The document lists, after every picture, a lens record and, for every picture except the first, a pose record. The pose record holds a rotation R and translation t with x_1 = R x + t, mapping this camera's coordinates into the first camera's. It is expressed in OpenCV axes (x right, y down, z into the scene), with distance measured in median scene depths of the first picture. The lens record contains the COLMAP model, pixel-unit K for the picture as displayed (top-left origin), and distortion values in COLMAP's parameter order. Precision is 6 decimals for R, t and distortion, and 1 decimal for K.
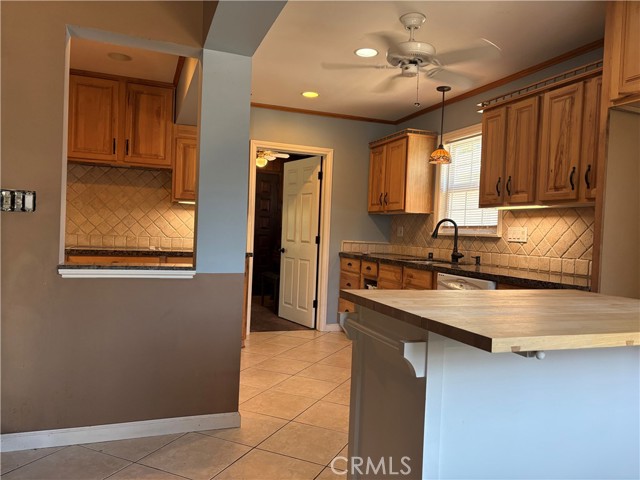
lens RADIAL K [[489.4, 0, 319.0], [0, 489.4, 242.6], [0, 0, 1]] dist [0.059018, -0.055288]
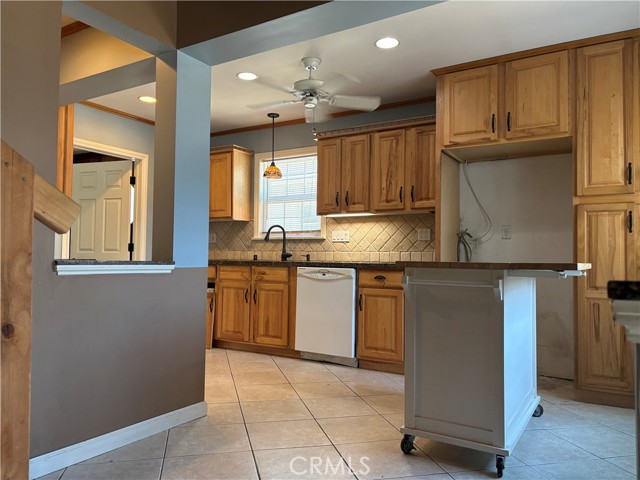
lens RADIAL K [[489.4, 0, 319.2], [0, 489.4, 242.3], [0, 0, 1]] dist [0.059018, -0.055288]
pose [[0.787804, -0.008622, 0.615865, -0.498540], [0.031808, 0.999137, -0.026701, 0.036696], [-0.615104, 0.040625, 0.787399, 0.016528]]
